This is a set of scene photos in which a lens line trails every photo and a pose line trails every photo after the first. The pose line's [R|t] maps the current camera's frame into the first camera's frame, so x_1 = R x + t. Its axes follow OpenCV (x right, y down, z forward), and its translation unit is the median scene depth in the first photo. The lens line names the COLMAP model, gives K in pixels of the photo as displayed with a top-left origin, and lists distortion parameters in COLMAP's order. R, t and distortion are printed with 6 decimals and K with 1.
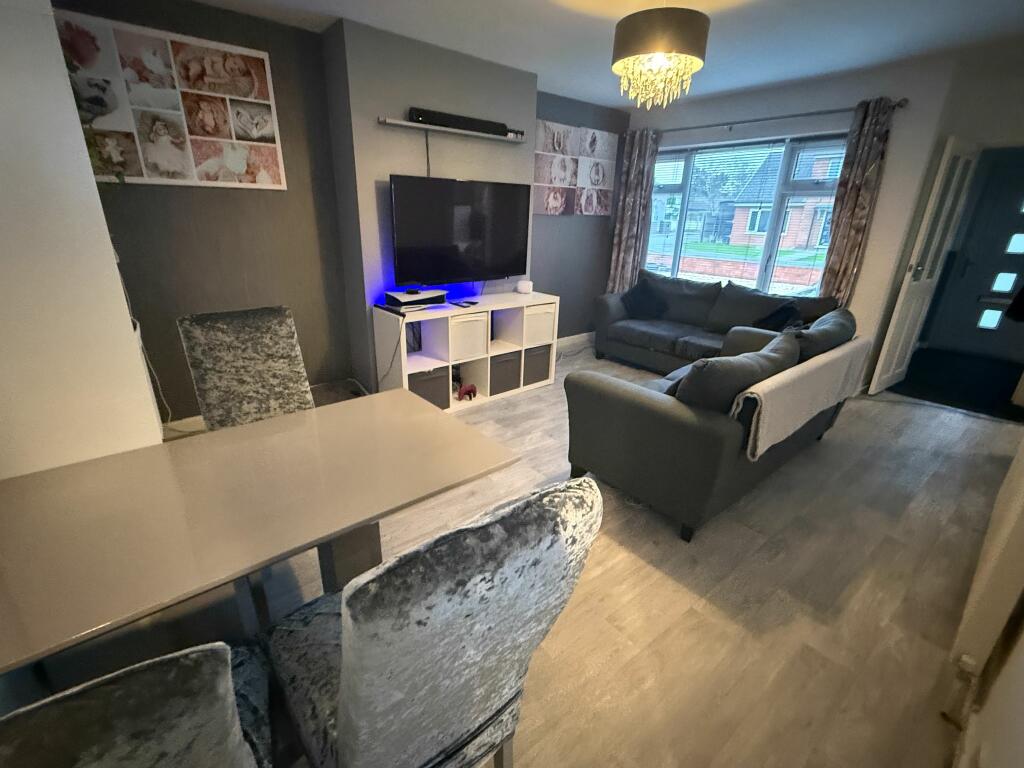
lens RADIAL K [[452.1, 0, 513.0], [0, 452.1, 383.6], [0, 0, 1]] dist [0.003823, -0.001483]
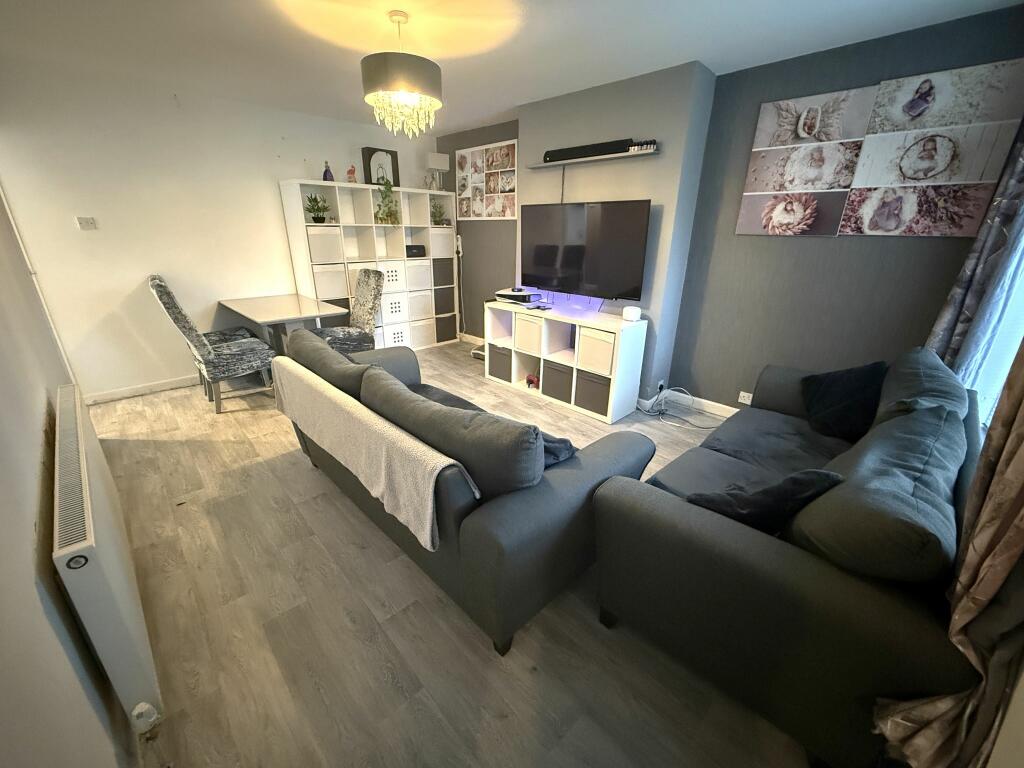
lens RADIAL K [[410.6, 0, 518.5], [0, 410.6, 386.2], [0, 0, 1]] dist [0.000001, 0.000019]
pose [[0.096357, 0.335249, -0.937189, 0.907110], [-0.359446, 0.889751, 0.281323, -0.258738], [0.928178, 0.309761, 0.206237, 0.735672]]
